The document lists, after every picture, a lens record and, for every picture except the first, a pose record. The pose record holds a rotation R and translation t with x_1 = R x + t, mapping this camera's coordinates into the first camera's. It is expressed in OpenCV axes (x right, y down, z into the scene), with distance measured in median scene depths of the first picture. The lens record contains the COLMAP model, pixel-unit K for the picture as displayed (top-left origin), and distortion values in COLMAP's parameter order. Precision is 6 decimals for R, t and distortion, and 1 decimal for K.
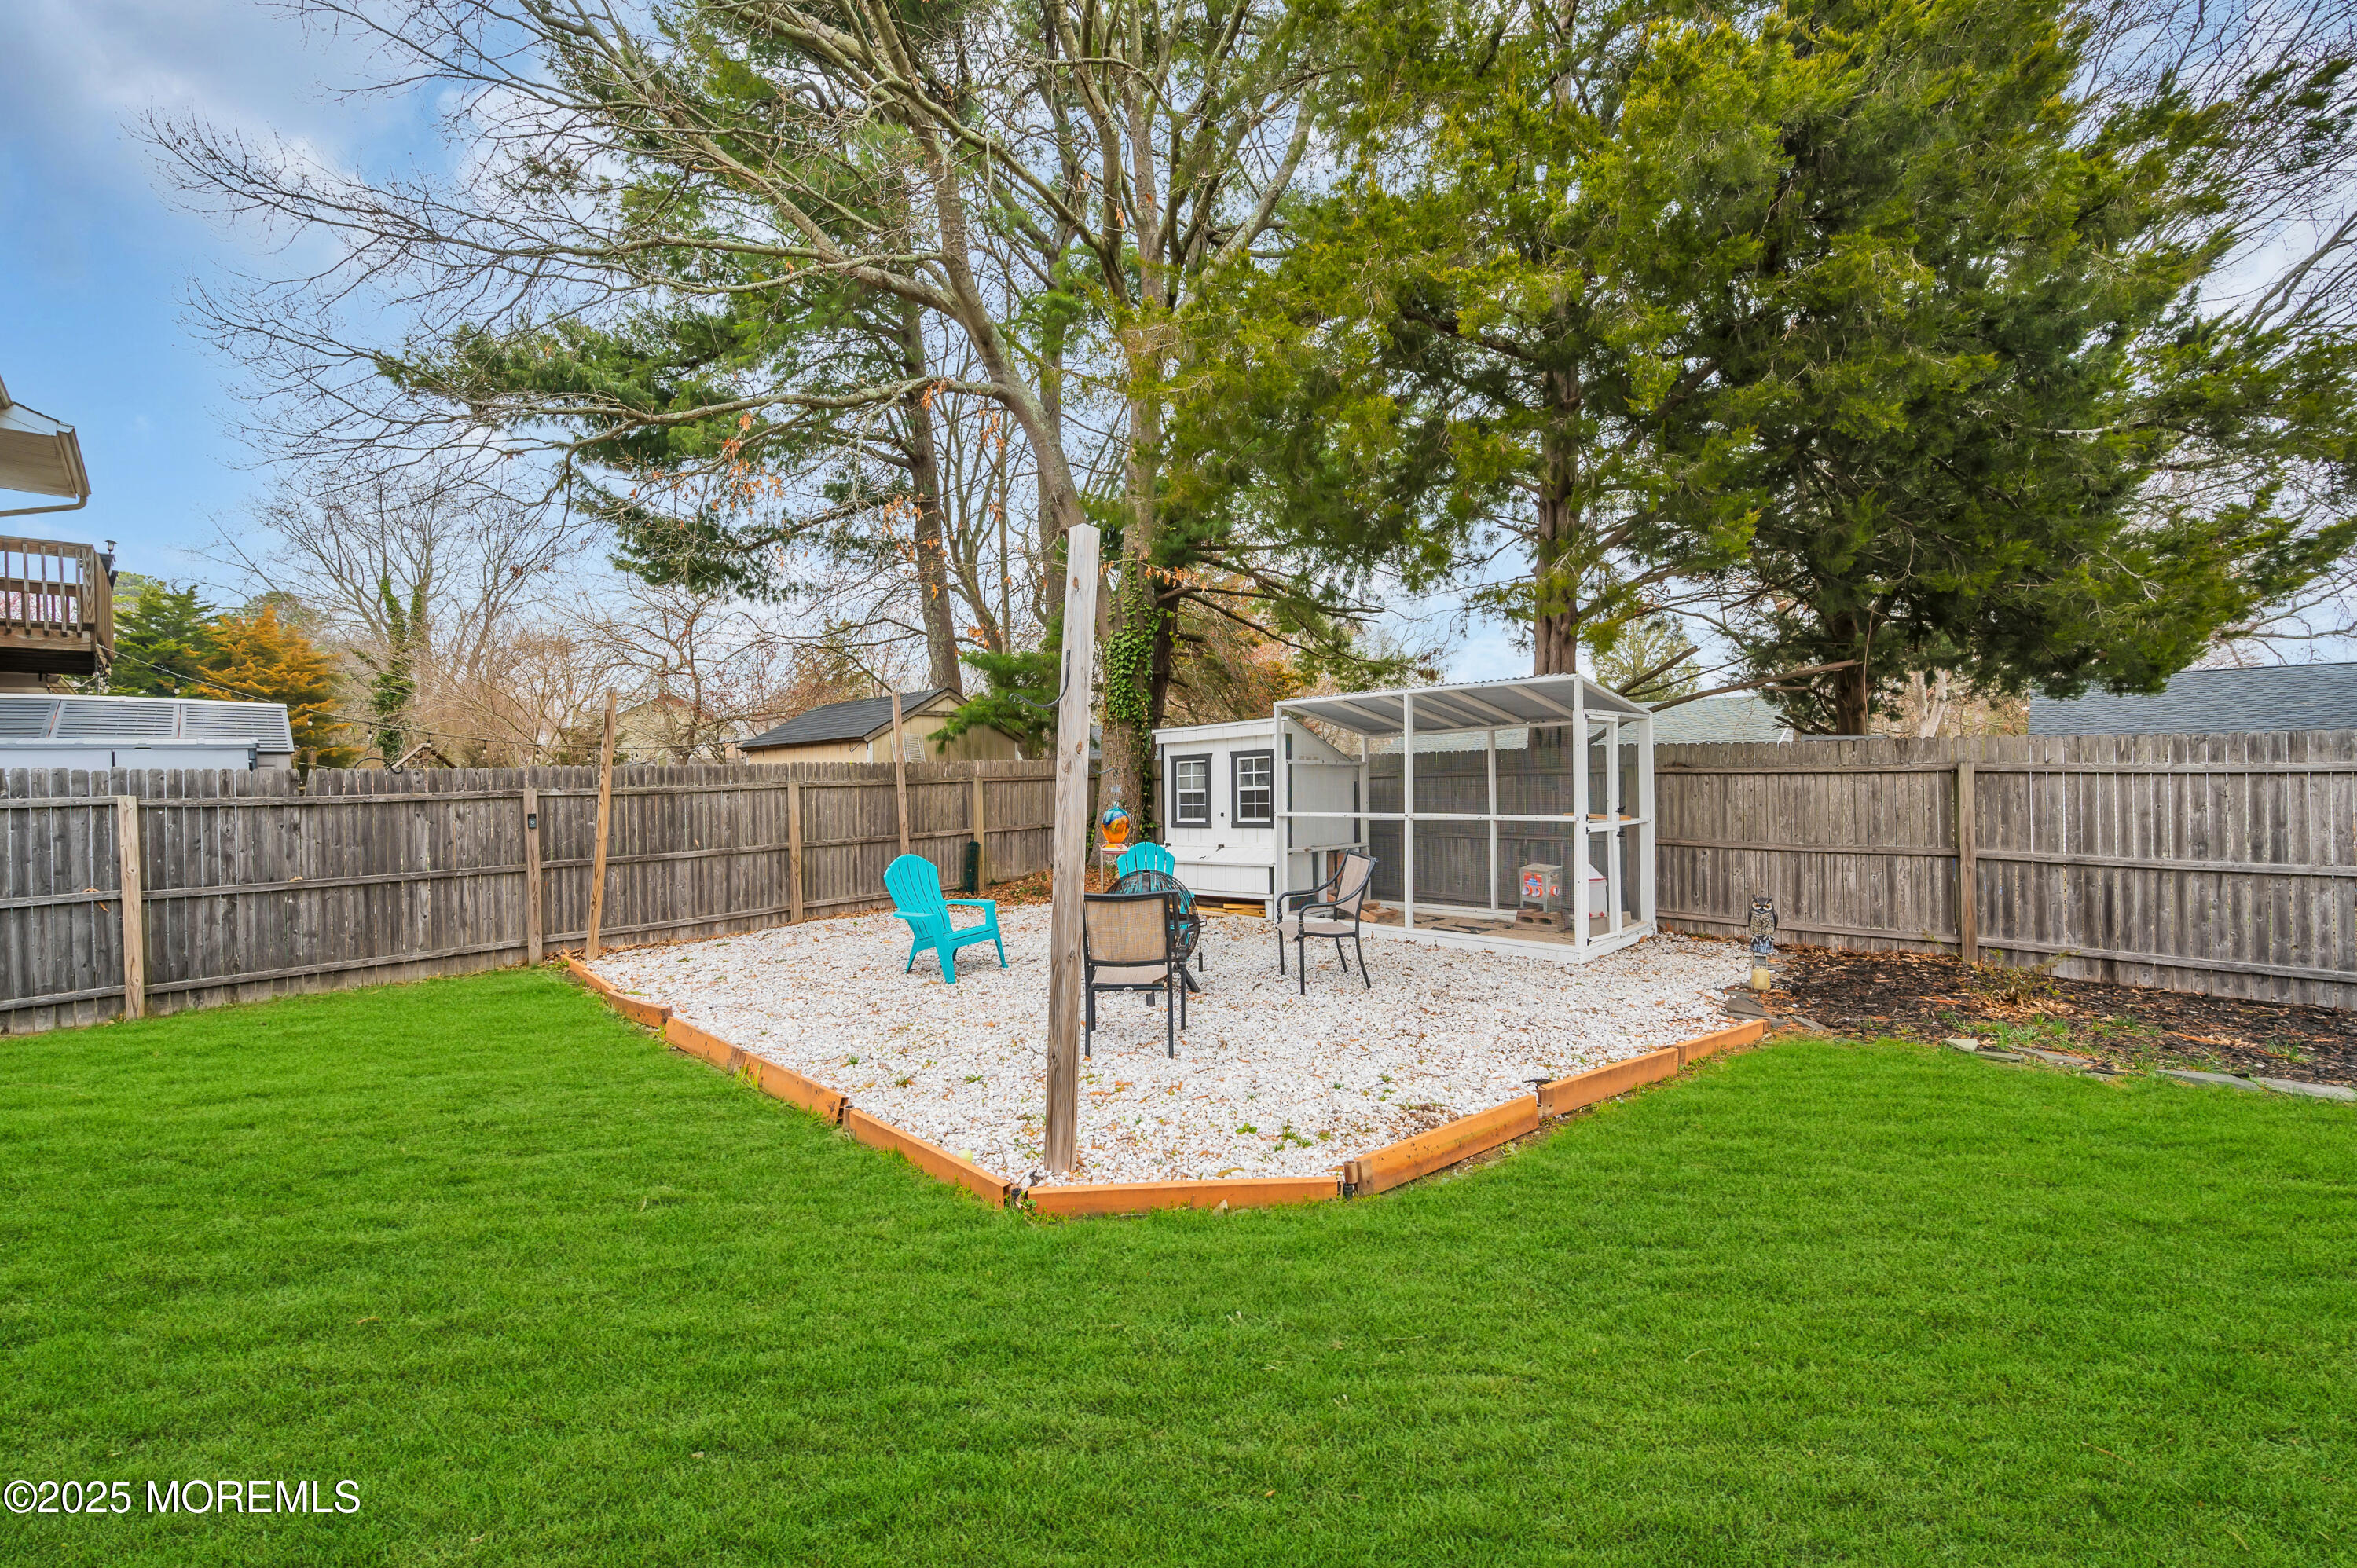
lens RADIAL K [[931.5, 0, 1172.2], [0, 931.5, 781.5], [0, 0, 1]] dist [-0.000209, -0.000169]
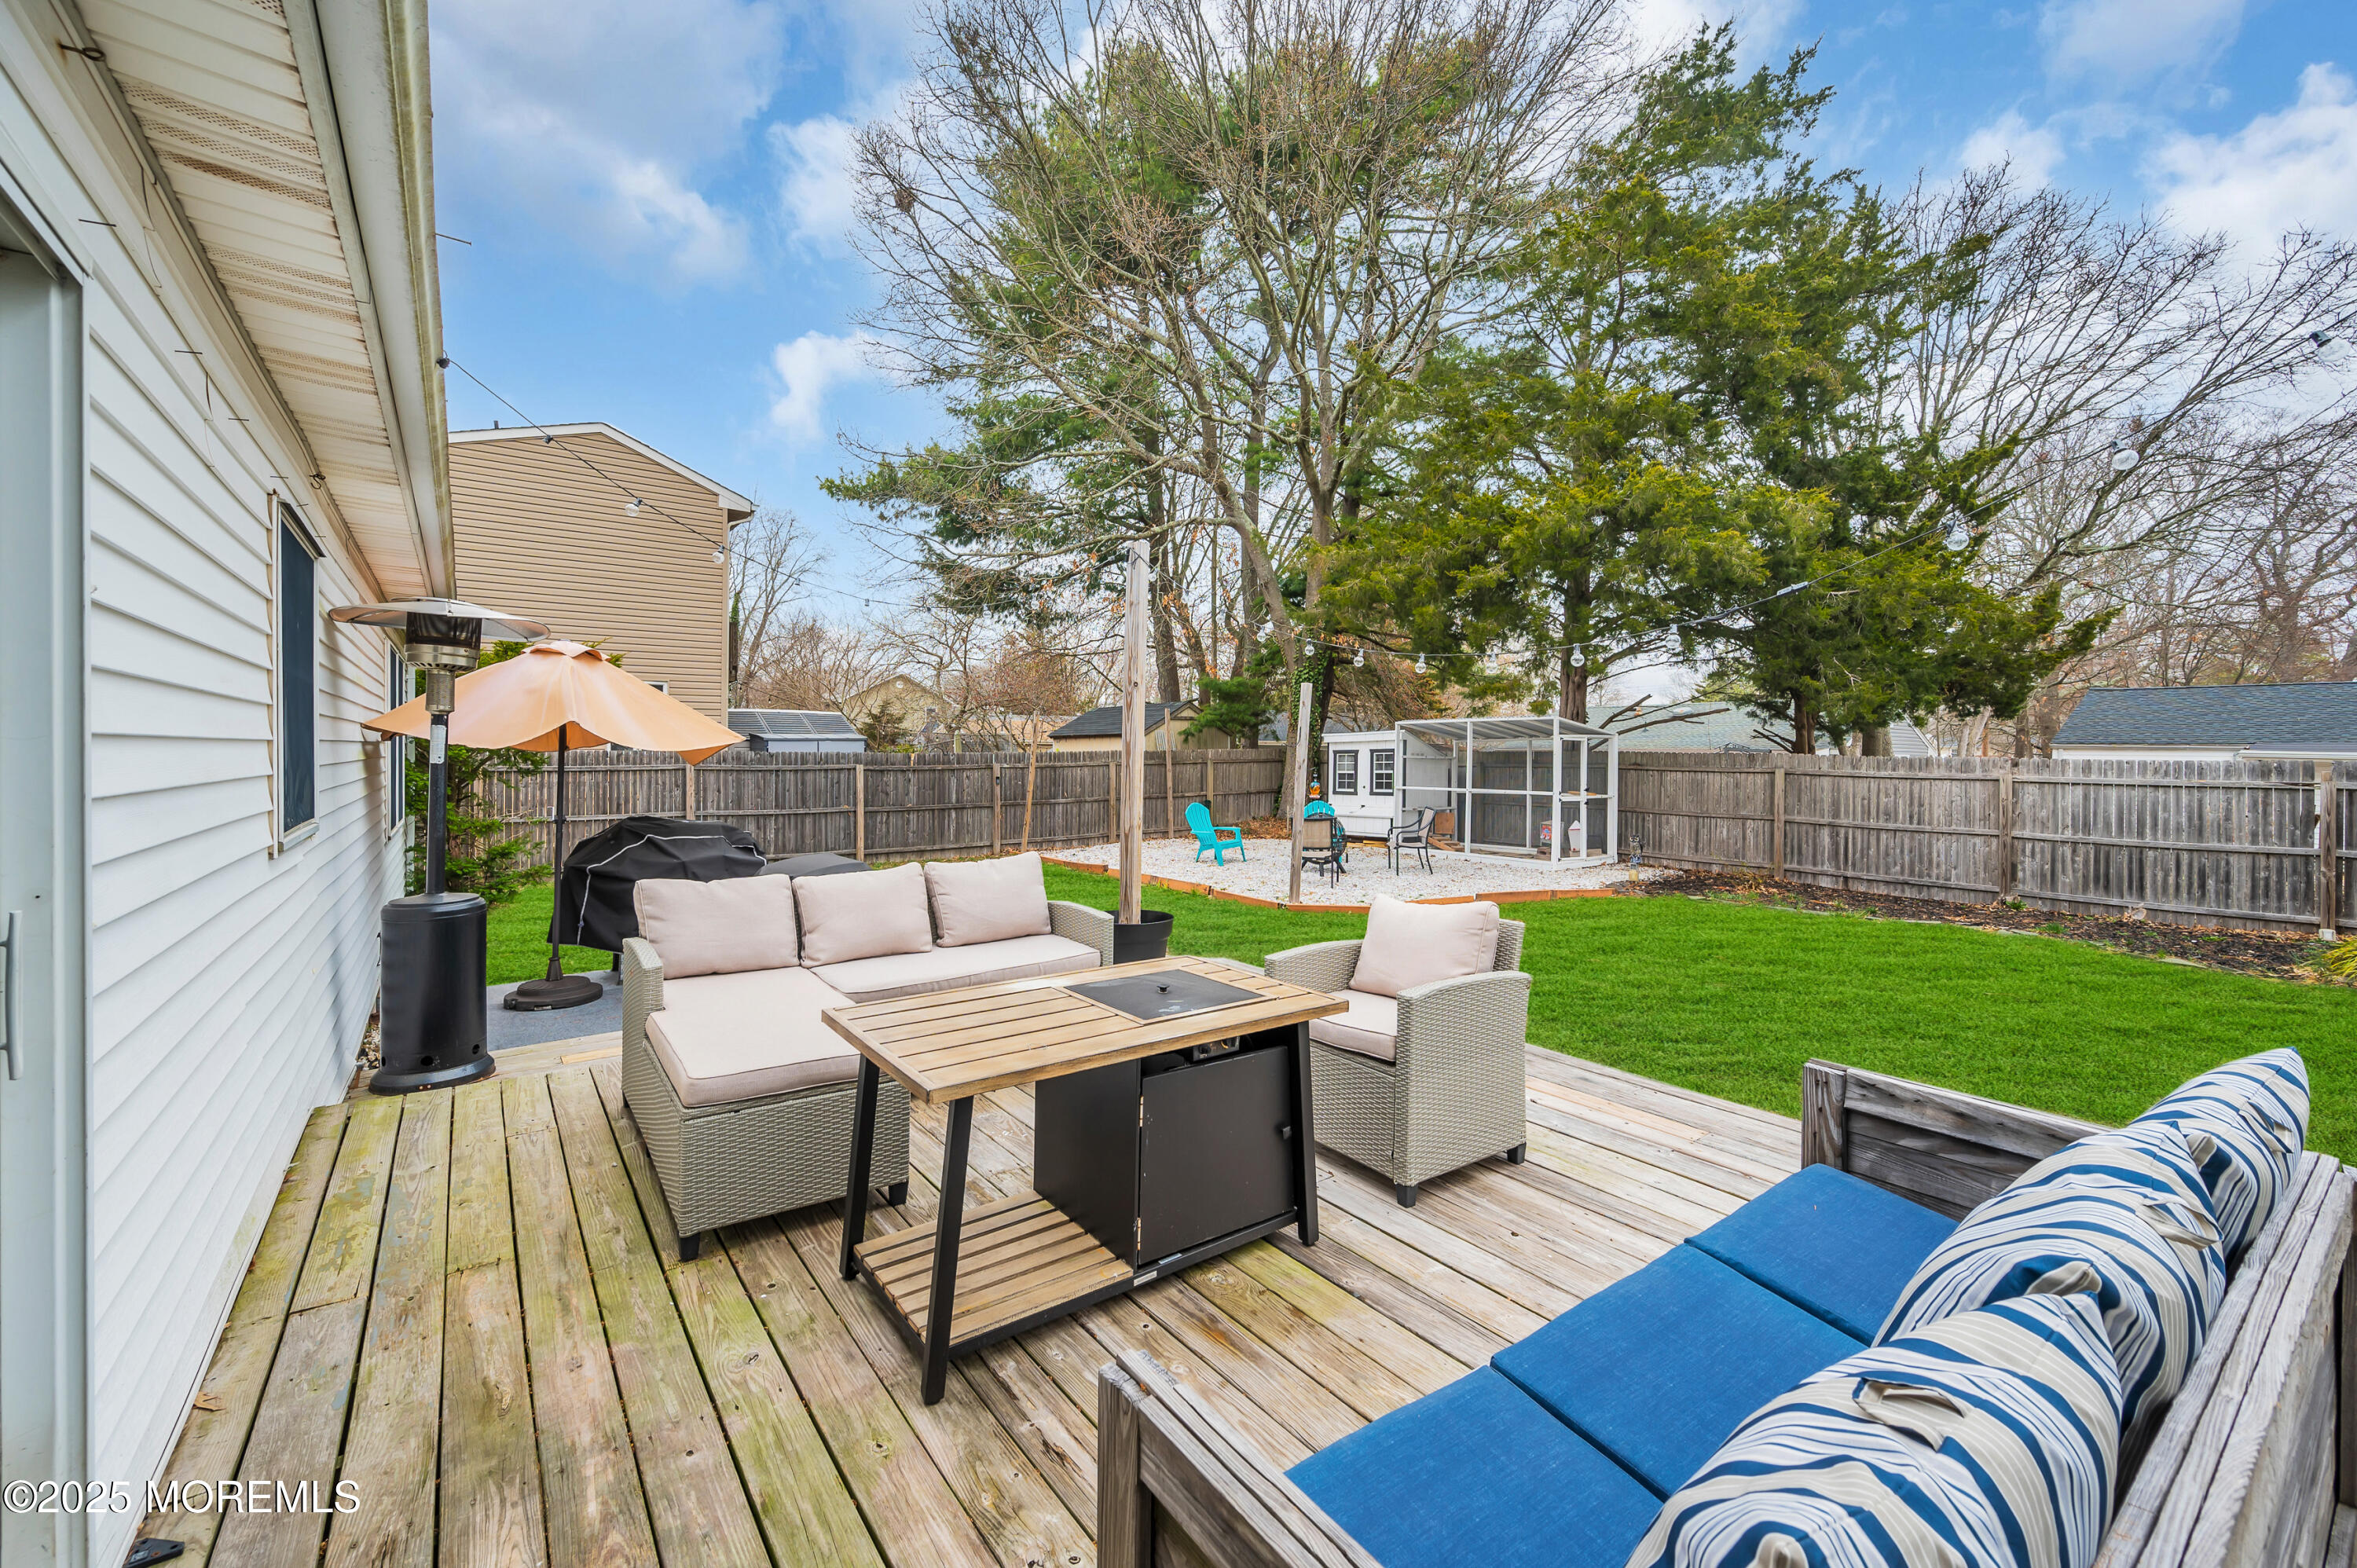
lens RADIAL K [[951.2, 0, 1160.7], [0, 951.2, 756.3], [0, 0, 1]] dist [0.000924, 0.000107]
pose [[0.983925, 0.020410, -0.177410, -0.003767], [-0.019872, 0.999791, 0.004809, -0.021735], [0.177471, -0.001206, 0.984125, -0.798447]]
